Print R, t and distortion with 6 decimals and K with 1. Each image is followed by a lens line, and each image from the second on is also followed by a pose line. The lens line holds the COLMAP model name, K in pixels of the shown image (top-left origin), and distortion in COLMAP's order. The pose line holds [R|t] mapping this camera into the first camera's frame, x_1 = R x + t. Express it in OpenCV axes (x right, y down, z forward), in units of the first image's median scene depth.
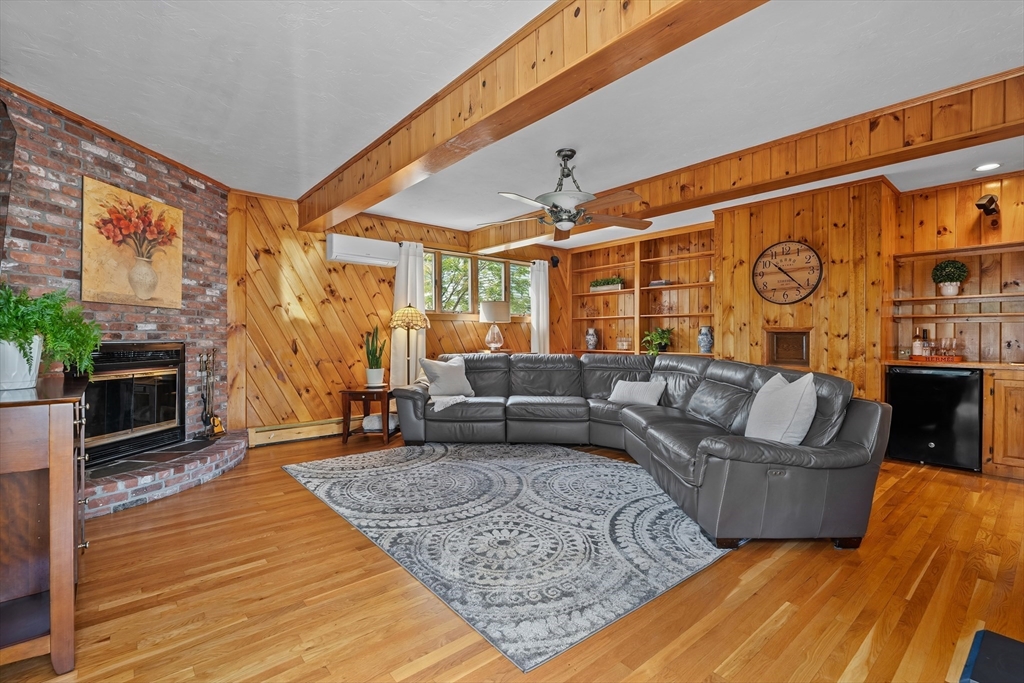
lens RADIAL K [[465.5, 0, 512.0], [0, 465.5, 341.5], [0, 0, 1]] dist [-0.000731, 0.000664]
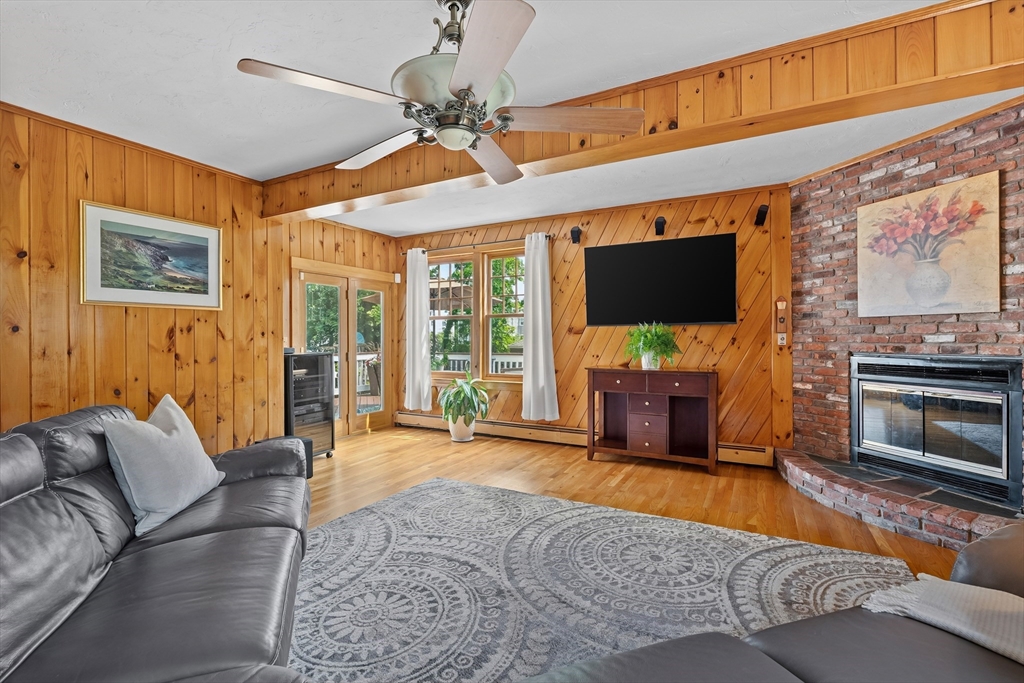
lens RADIAL K [[465.5, 0, 512.0], [0, 465.5, 341.5], [0, 0, 1]] dist [-0.000731, 0.000664]
pose [[-0.931560, 0.005337, -0.363549, 0.253157], [-0.000231, 0.999883, 0.015272, -0.040339], [0.363588, 0.014311, -0.931450, 1.567209]]
